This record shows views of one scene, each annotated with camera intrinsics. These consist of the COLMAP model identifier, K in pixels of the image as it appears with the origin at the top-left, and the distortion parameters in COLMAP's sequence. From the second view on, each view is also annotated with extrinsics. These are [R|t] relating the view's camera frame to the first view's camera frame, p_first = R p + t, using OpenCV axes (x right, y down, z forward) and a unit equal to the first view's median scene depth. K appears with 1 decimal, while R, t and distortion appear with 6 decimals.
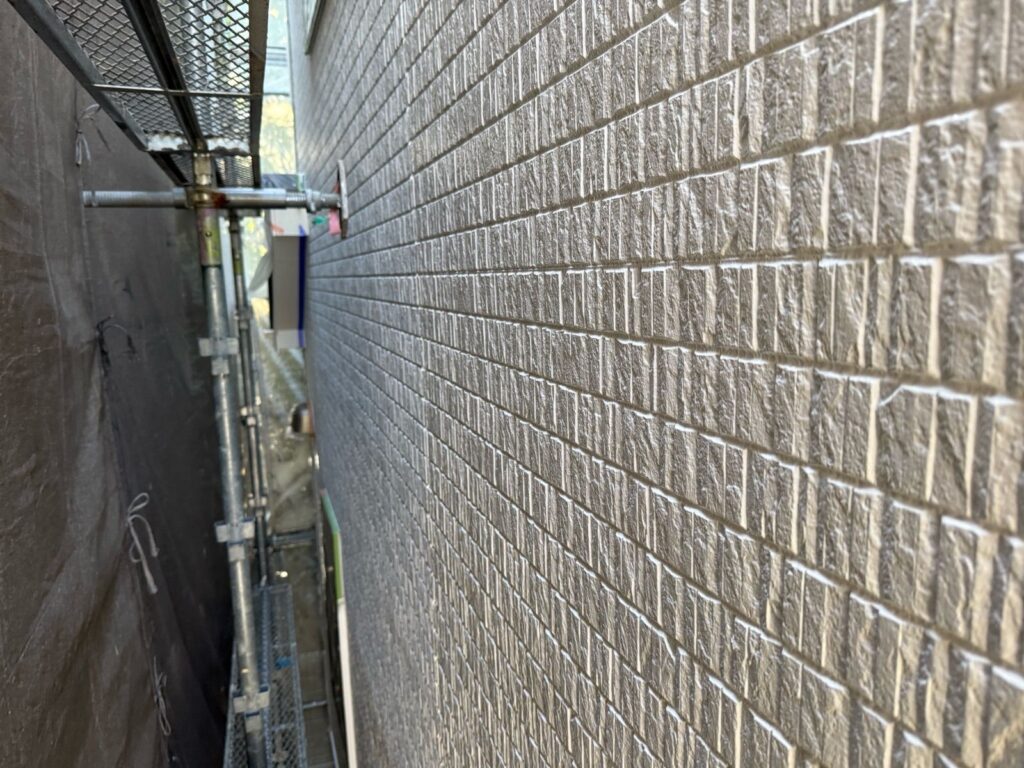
lens RADIAL K [[713.4, 0, 529.0], [0, 713.4, 376.0], [0, 0, 1]] dist [0.042690, -0.080689]
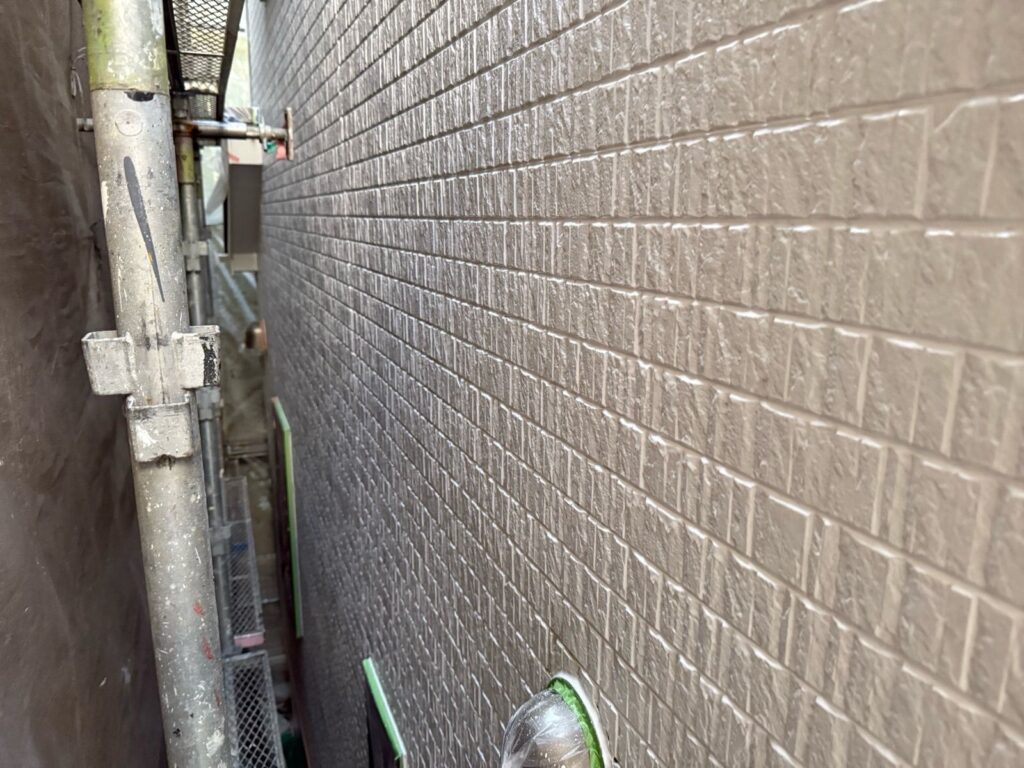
lens RADIAL K [[713.4, 0, 513.8], [0, 713.4, 387.1], [0, 0, 1]] dist [0.042690, -0.080689]
pose [[0.998783, 0.024493, 0.042804, 0.181408], [-0.028299, 0.995476, 0.090697, 0.148718], [-0.040389, -0.091798, 0.994958, -0.634945]]
